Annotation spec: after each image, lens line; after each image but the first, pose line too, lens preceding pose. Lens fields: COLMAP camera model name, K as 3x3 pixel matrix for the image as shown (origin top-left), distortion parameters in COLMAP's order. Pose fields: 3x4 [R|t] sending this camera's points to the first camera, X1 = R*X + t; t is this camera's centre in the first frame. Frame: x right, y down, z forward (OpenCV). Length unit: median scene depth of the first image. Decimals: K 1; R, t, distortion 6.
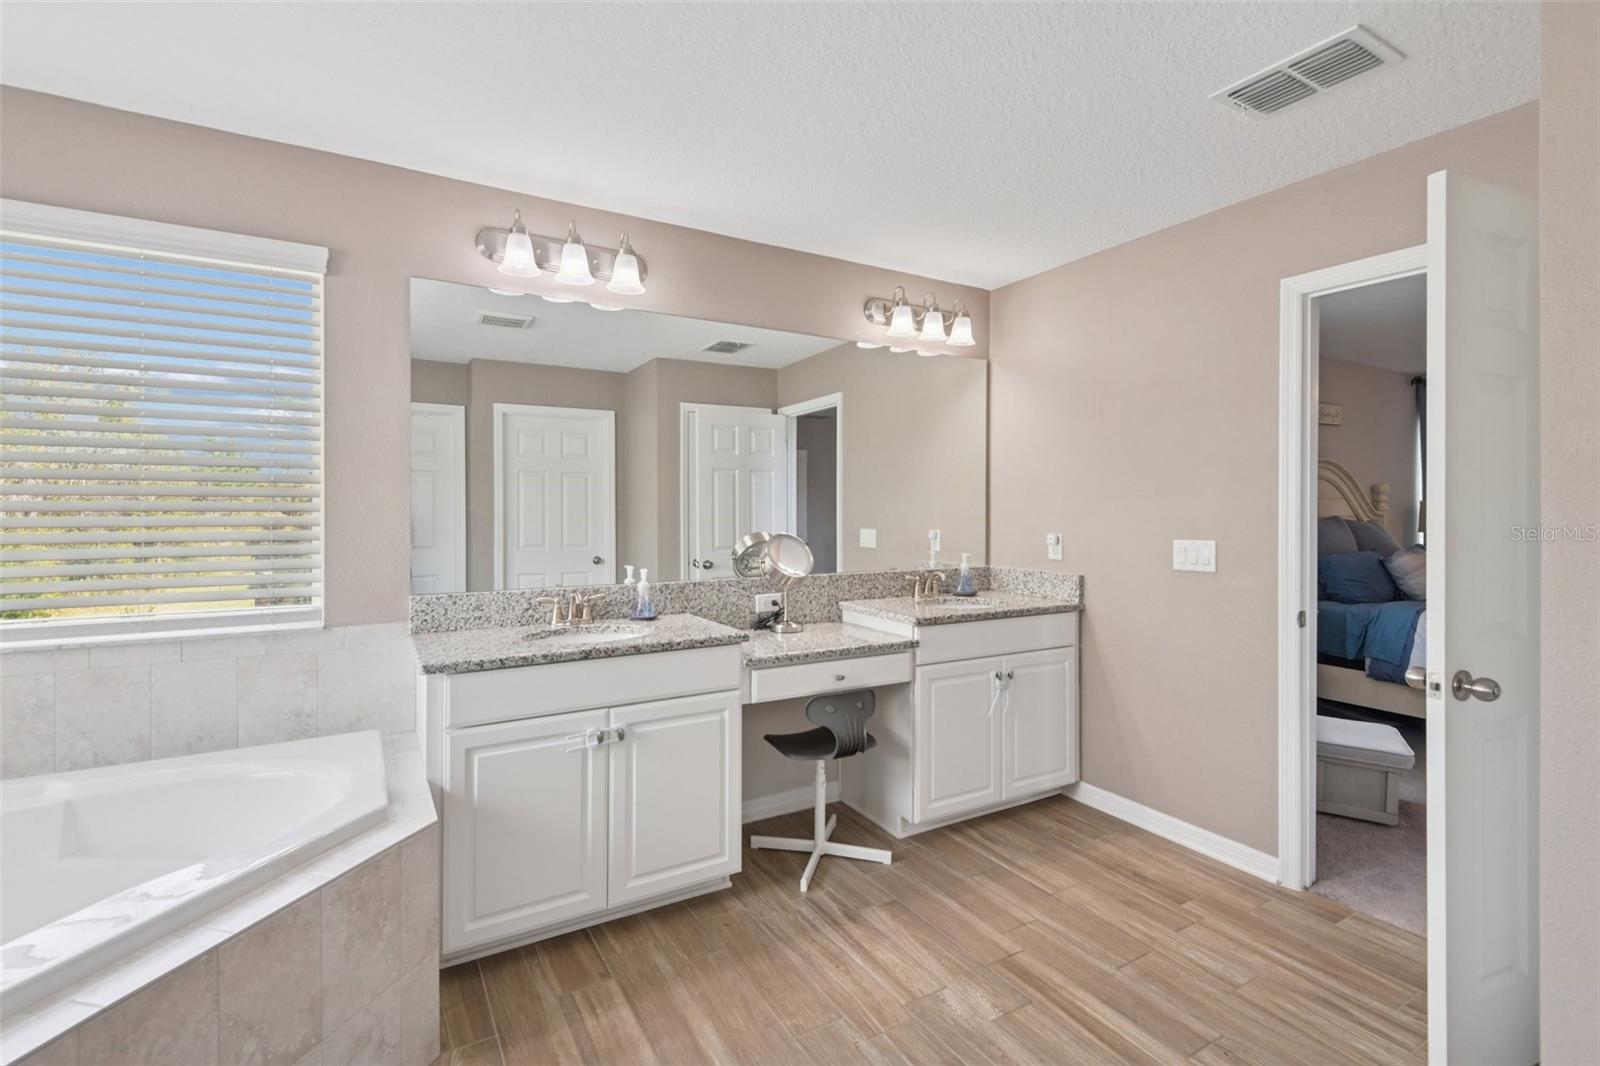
lens RADIAL K [[748.0, 0, 796.8], [0, 748.0, 521.0], [0, 0, 1]] dist [0.001906, -0.000558]
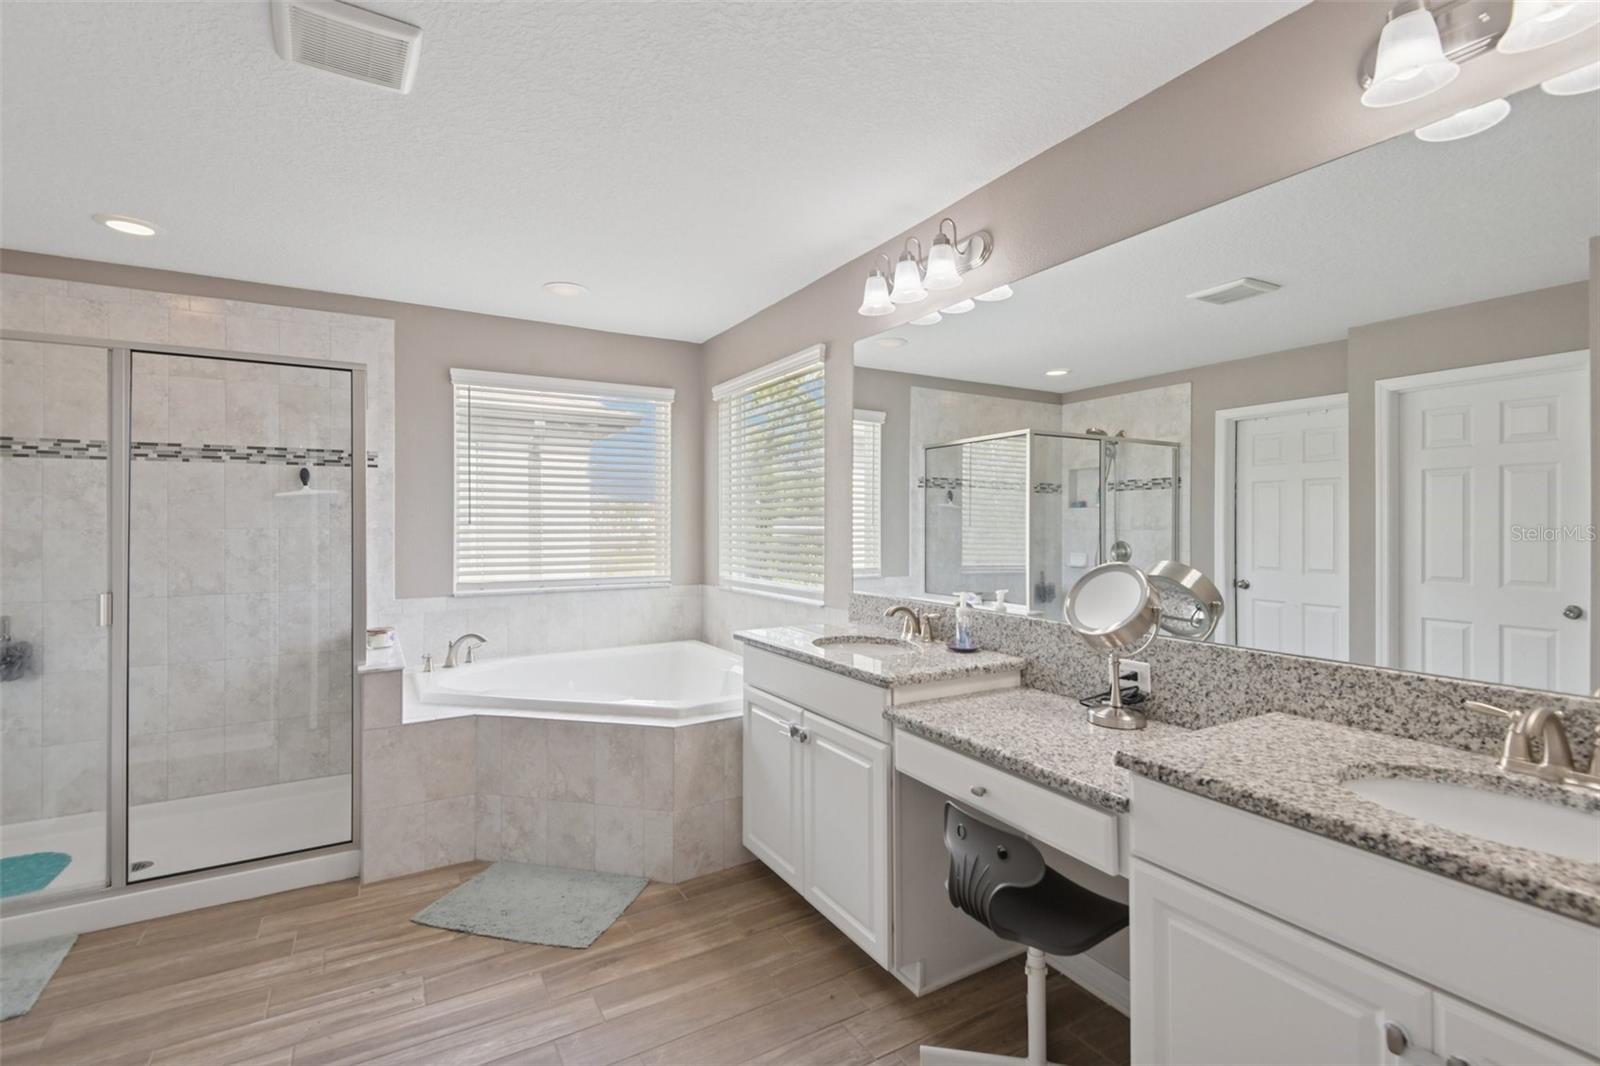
lens RADIAL K [[748.0, 0, 796.3], [0, 748.0, 525.7], [0, 0, 1]] dist [0.001906, -0.000558]
pose [[-0.024237, 0.003772, -0.999699, 0.647709], [-0.016395, 0.999857, 0.004171, -0.013376], [0.999572, 0.016491, -0.024172, 0.804648]]
